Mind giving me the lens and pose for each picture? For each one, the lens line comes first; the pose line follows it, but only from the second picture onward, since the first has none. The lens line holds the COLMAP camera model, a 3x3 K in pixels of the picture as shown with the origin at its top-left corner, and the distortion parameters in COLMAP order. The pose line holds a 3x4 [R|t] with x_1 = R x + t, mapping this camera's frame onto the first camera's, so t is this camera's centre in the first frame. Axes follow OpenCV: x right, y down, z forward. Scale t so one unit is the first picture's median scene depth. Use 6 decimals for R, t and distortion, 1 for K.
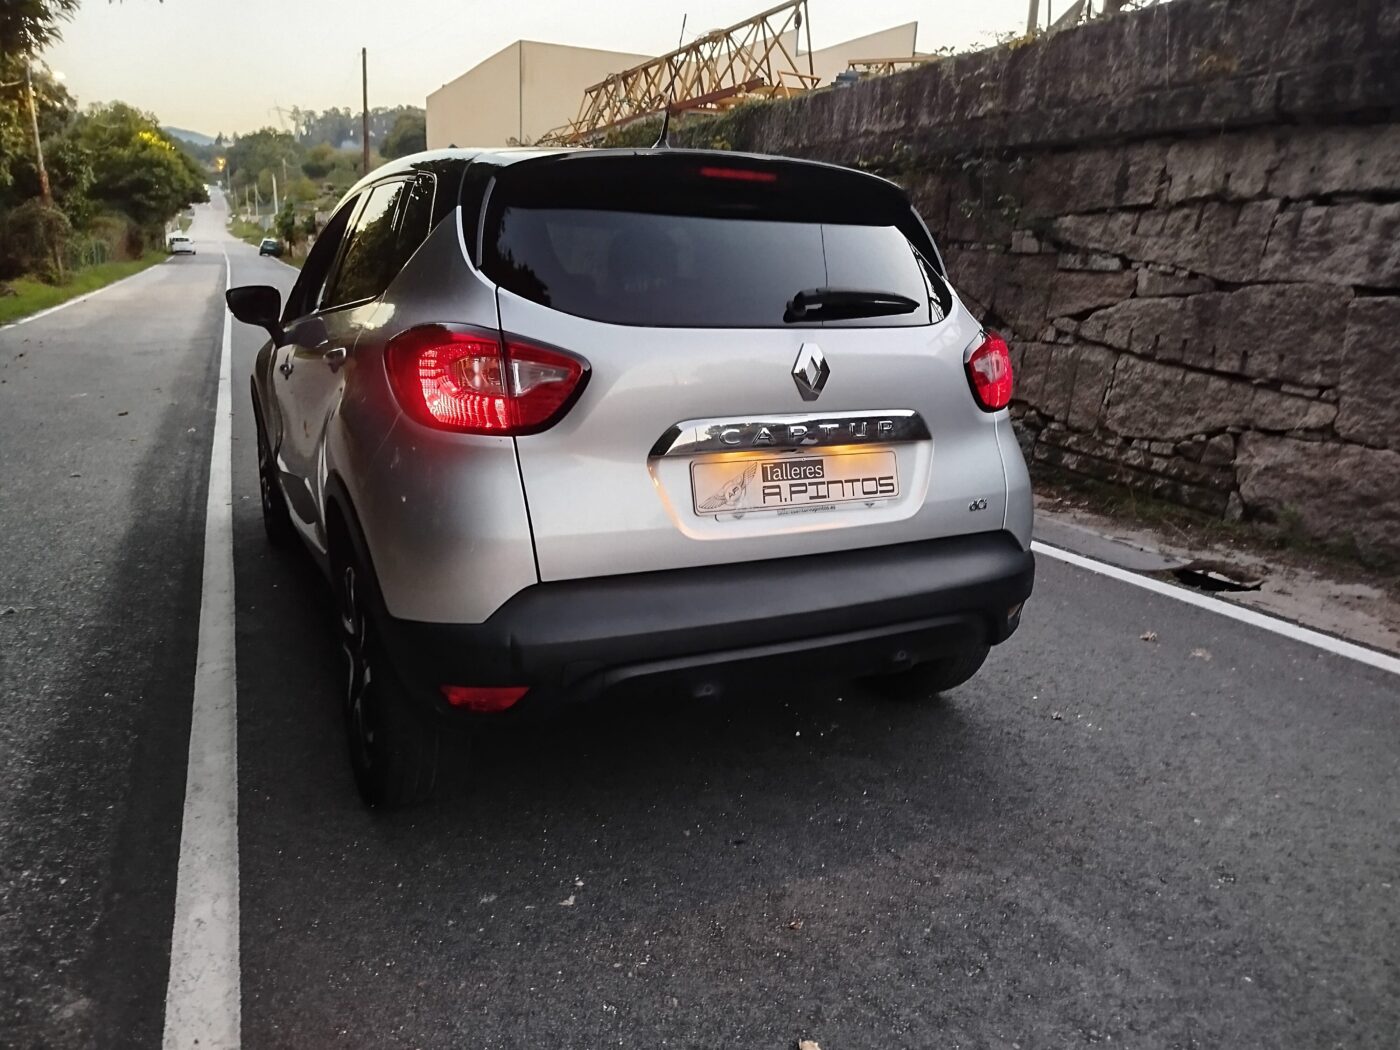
lens RADIAL K [[983.3, 0, 704.8], [0, 983.3, 521.6], [0, 0, 1]] dist [0.010658, -0.003790]
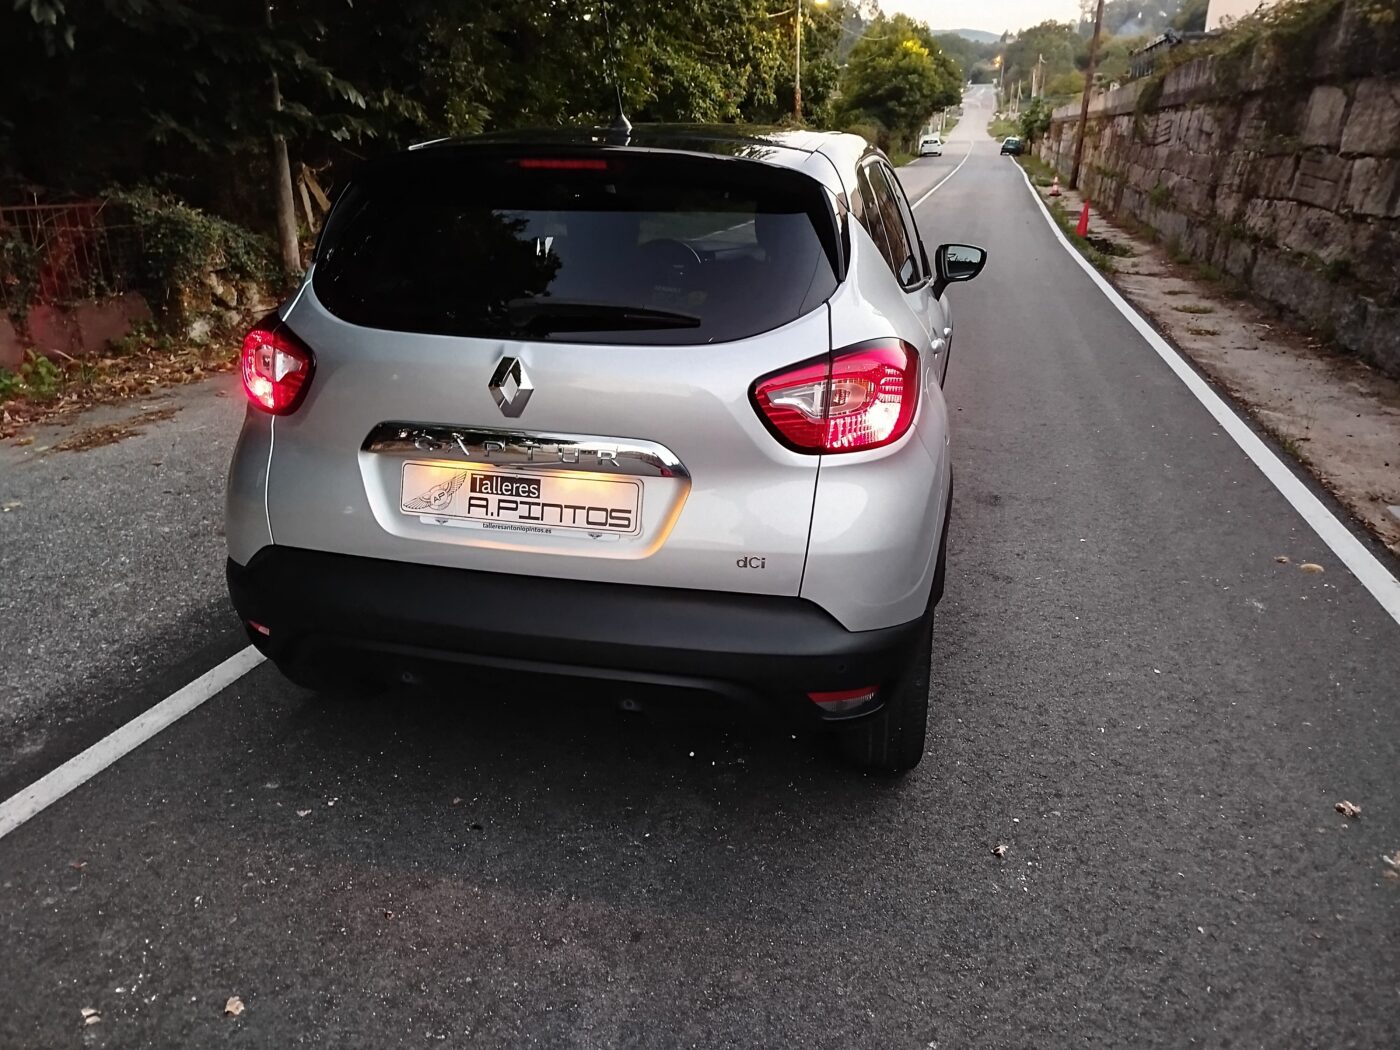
lens RADIAL K [[983.3, 0, 704.8], [0, 983.3, 521.6], [0, 0, 1]] dist [0.010658, -0.003790]
pose [[0.768712, 0.201942, -0.606879, 0.792080], [-0.143364, 0.979107, 0.144210, -0.175645], [0.623321, -0.023852, 0.781602, 0.348188]]
